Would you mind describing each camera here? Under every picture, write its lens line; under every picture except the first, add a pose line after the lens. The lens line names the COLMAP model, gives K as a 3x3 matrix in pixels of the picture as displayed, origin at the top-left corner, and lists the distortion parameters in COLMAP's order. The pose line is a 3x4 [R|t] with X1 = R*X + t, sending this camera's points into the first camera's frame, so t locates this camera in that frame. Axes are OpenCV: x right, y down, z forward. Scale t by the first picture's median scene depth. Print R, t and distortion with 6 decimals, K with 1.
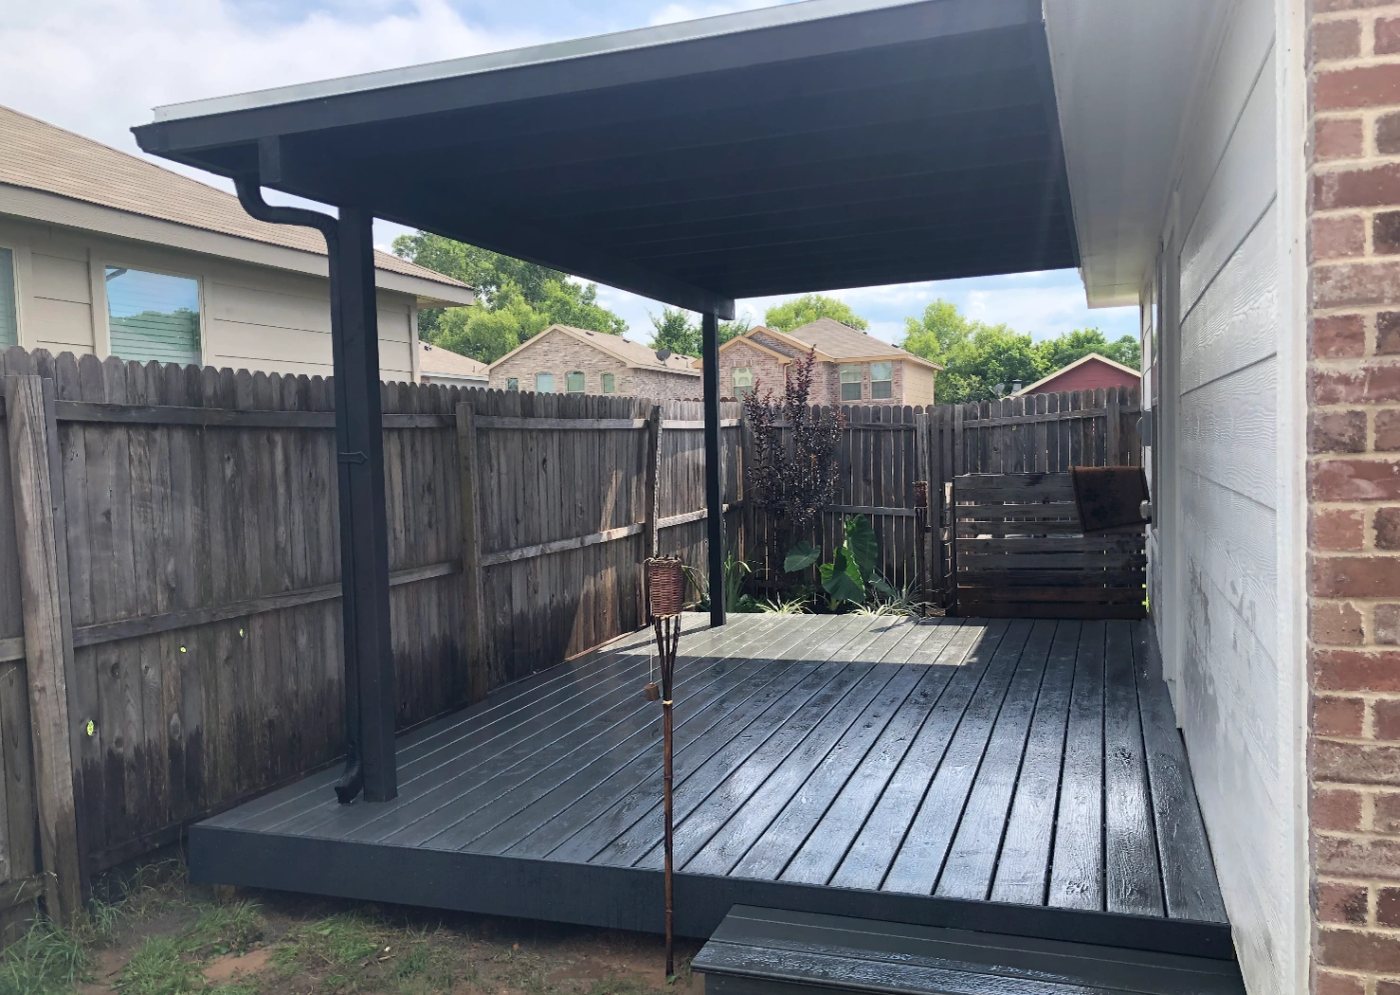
lens RADIAL K [[1166.8, 0, 699.4], [0, 1166.8, 504.5], [0, 0, 1]] dist [0.009086, -0.008947]
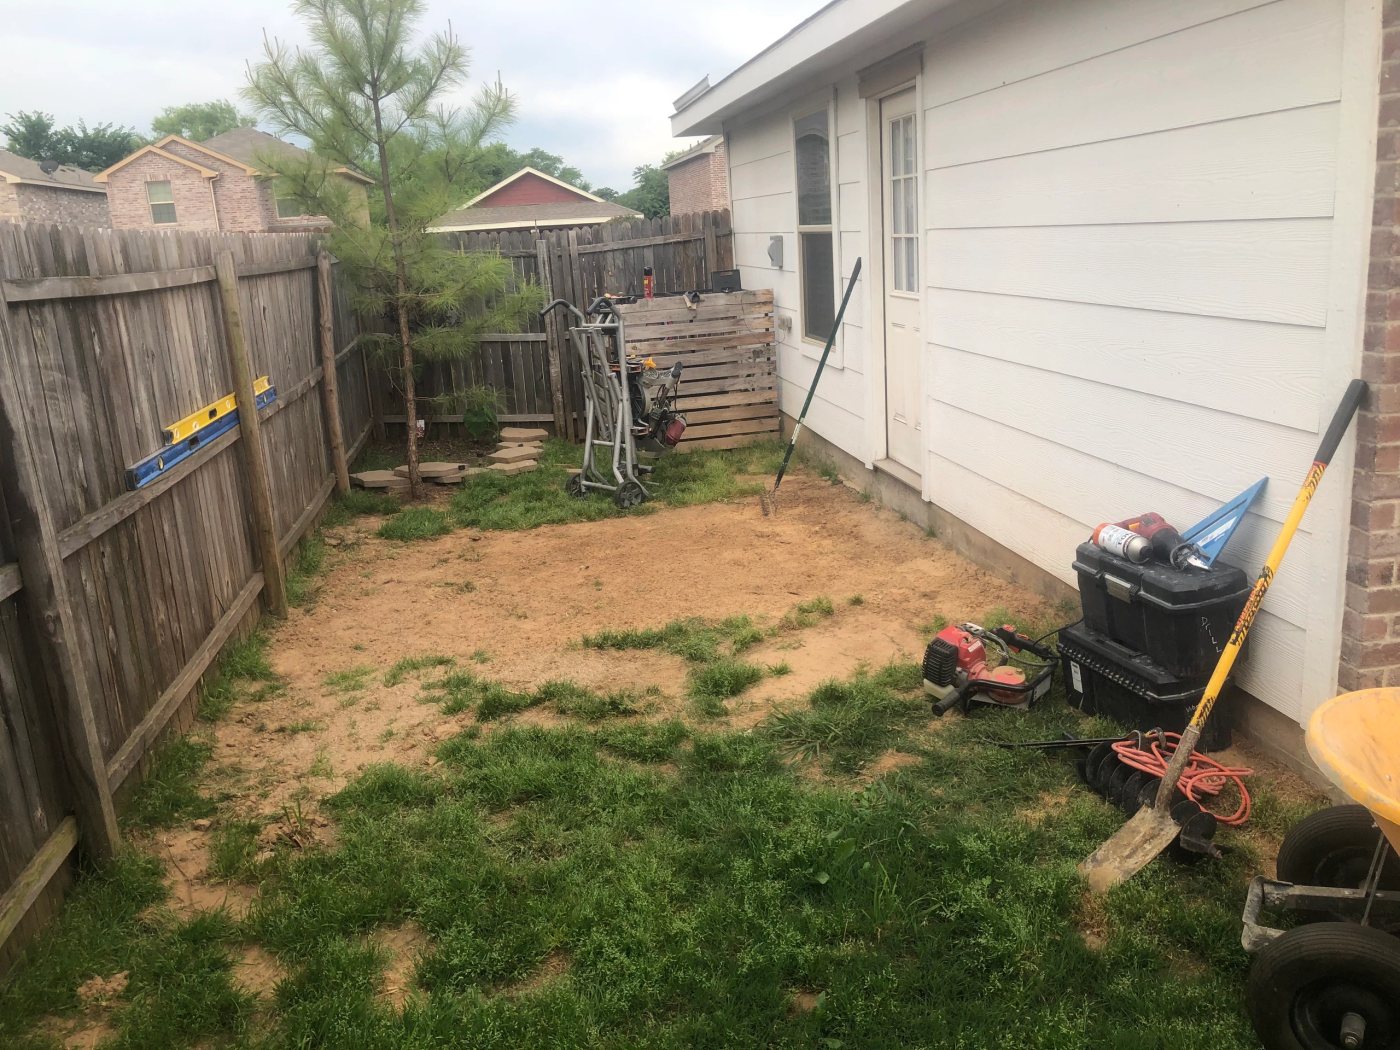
lens RADIAL K [[1153.7, 0, 700.5], [0, 1153.7, 520.1], [0, 0, 1]] dist [0.013142, 0.002914]
pose [[0.878572, -0.140599, 0.456446, -0.980751], [0.060880, 0.980860, 0.184951, -0.080926], [-0.473714, -0.134704, 0.870316, 0.070229]]
